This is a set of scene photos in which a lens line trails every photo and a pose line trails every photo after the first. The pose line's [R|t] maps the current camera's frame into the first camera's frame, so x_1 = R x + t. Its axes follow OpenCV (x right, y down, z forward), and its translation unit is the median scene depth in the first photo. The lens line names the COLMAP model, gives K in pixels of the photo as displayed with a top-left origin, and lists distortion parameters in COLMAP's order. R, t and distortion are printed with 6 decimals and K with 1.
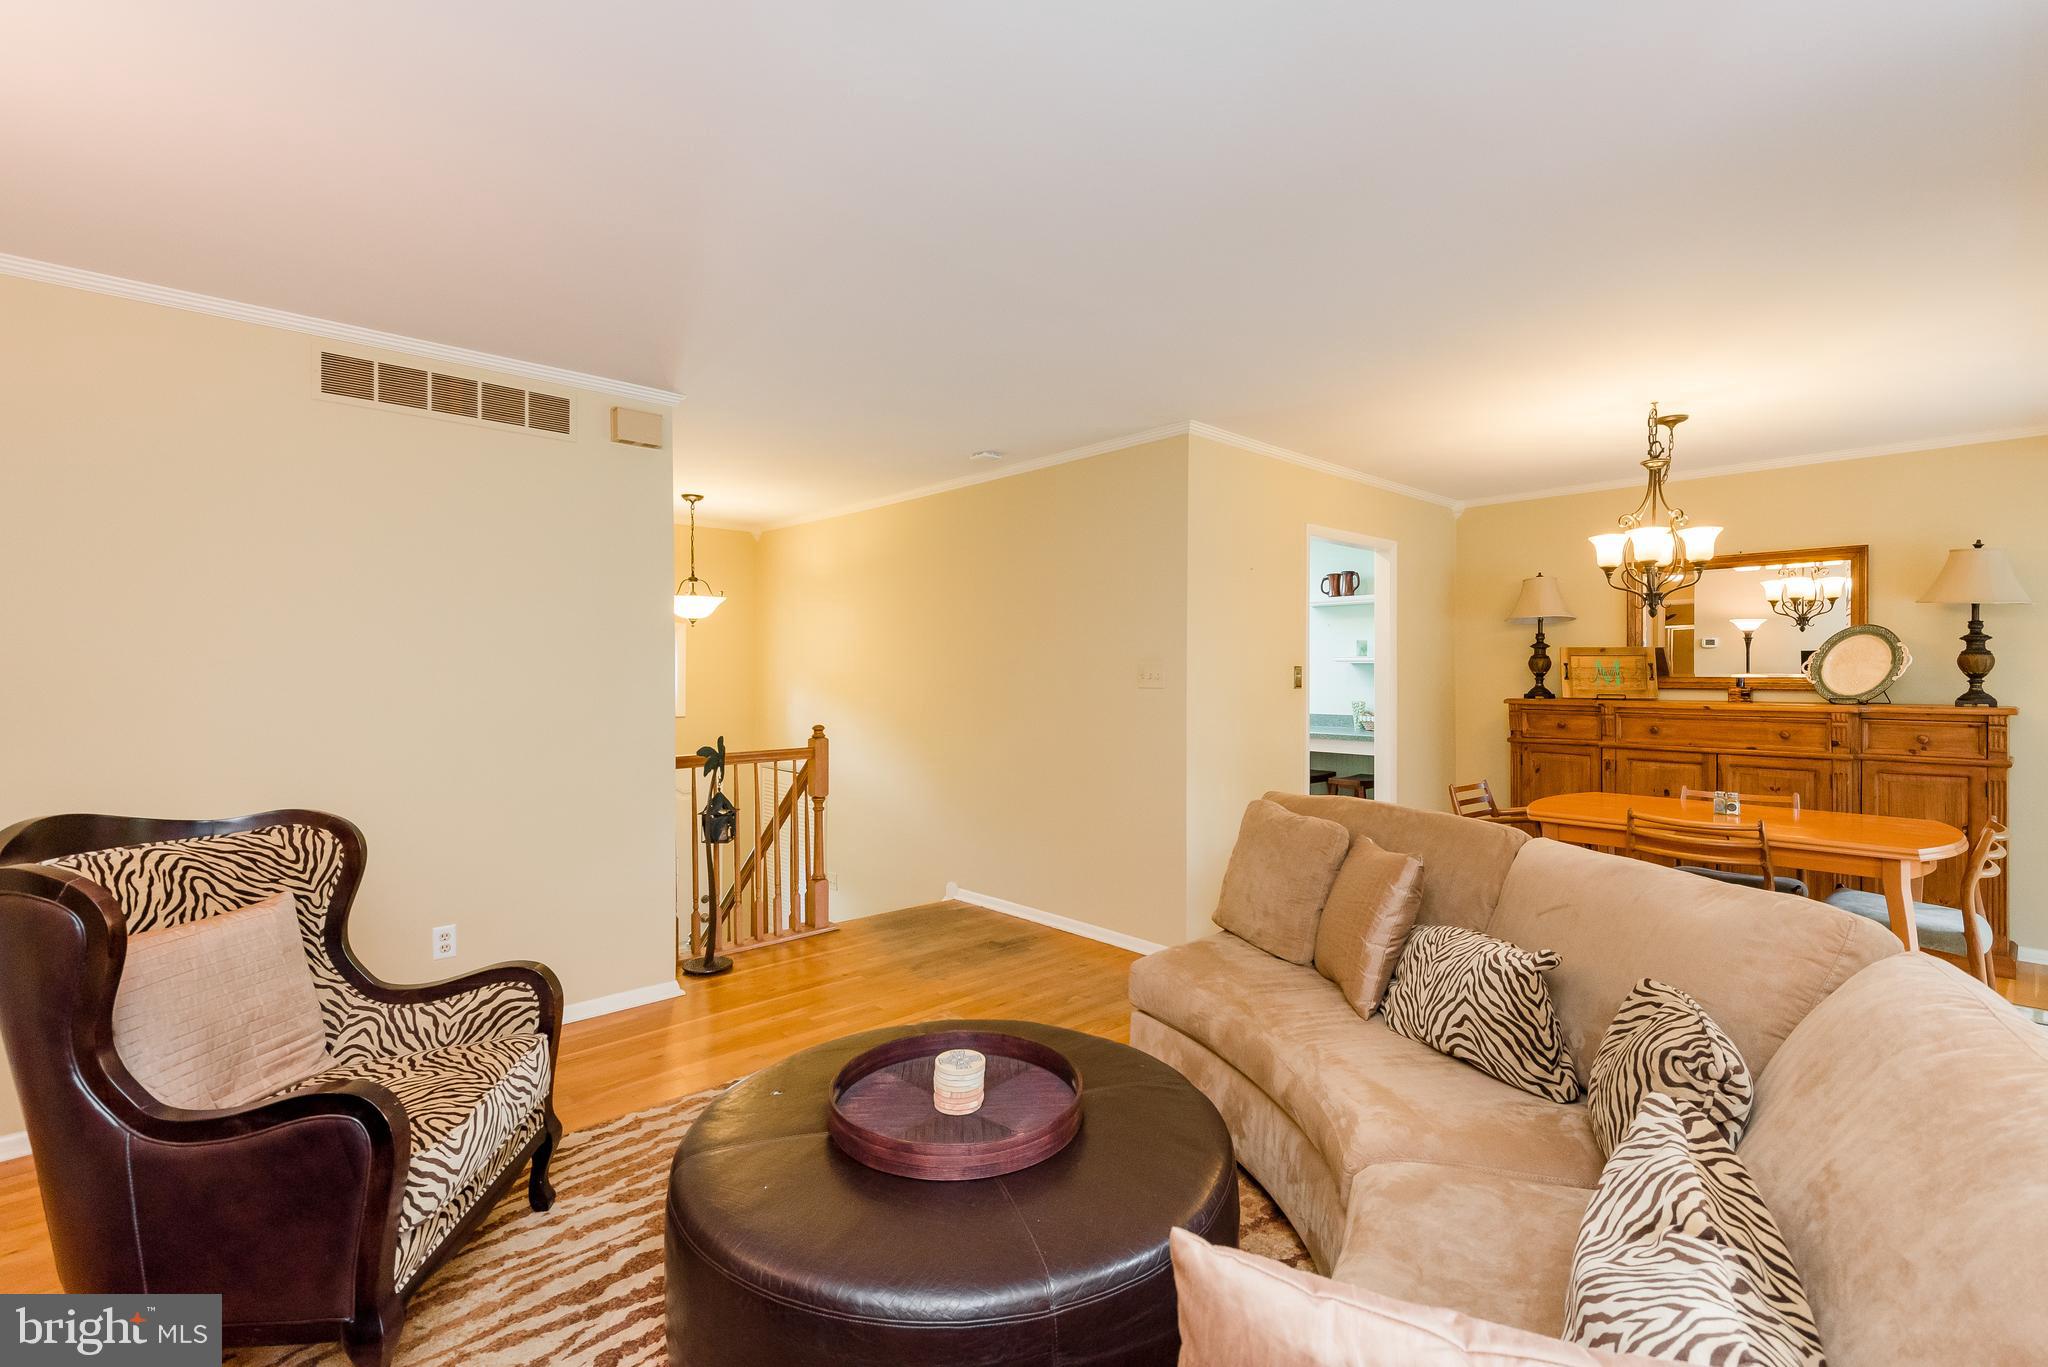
lens RADIAL K [[929.3, 0, 1033.5], [0, 929.3, 675.0], [0, 0, 1]] dist [0.020087, -0.000783]
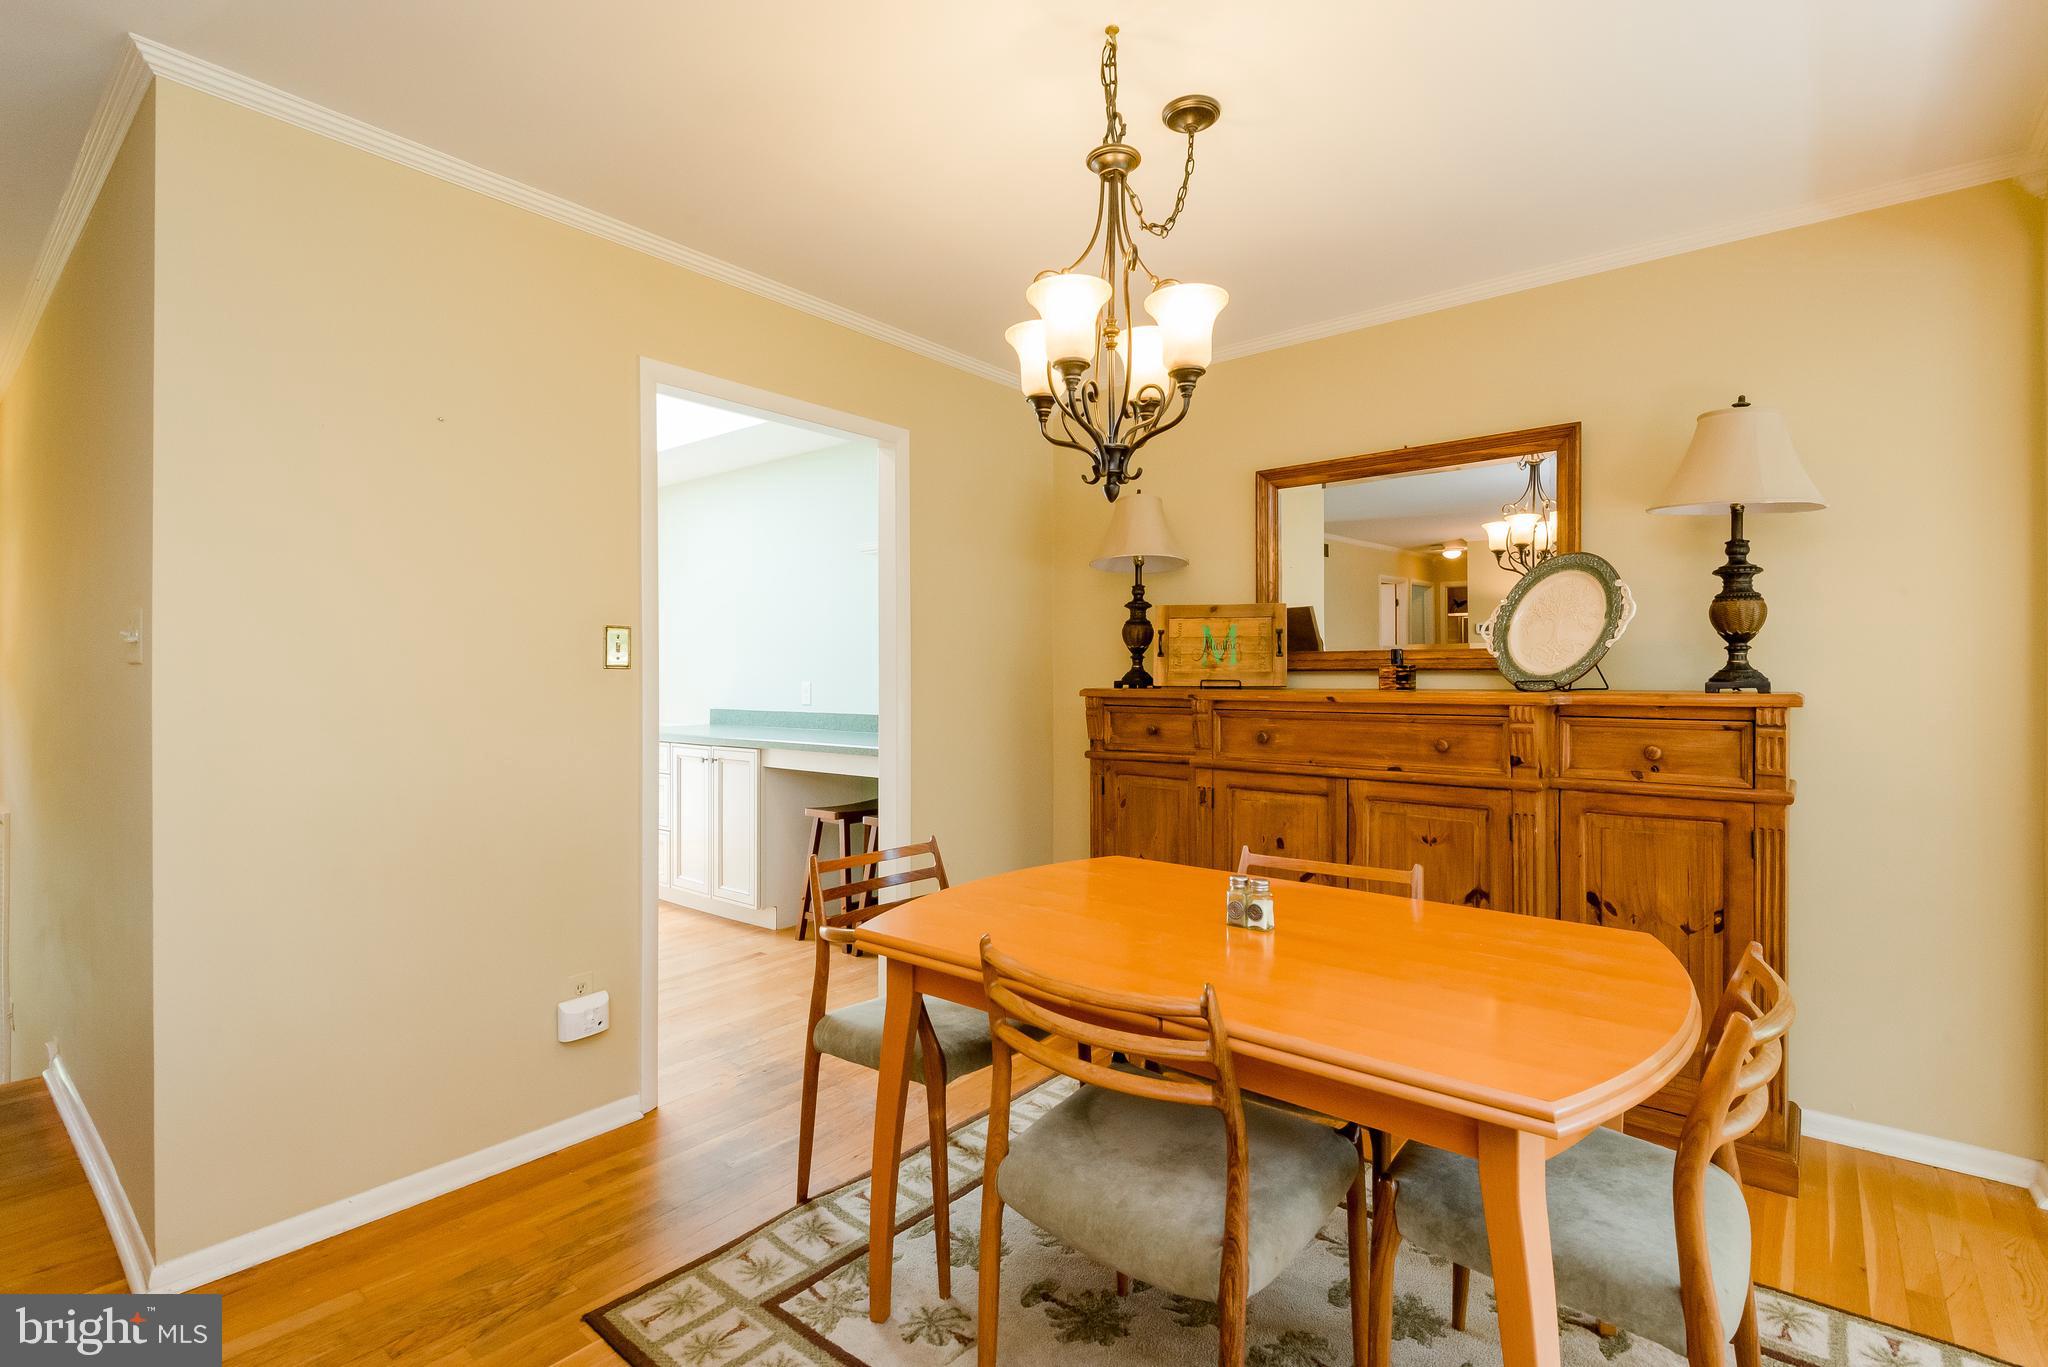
lens RADIAL K [[959.7, 0, 1010.5], [0, 959.7, 679.6], [0, 0, 1]] dist [0.033203, -0.018800]
pose [[0.992068, -0.001172, 0.125699, 0.481825], [0.000948, 0.999998, 0.001844, 0.023239], [-0.125701, -0.001710, 0.992067, 0.469674]]
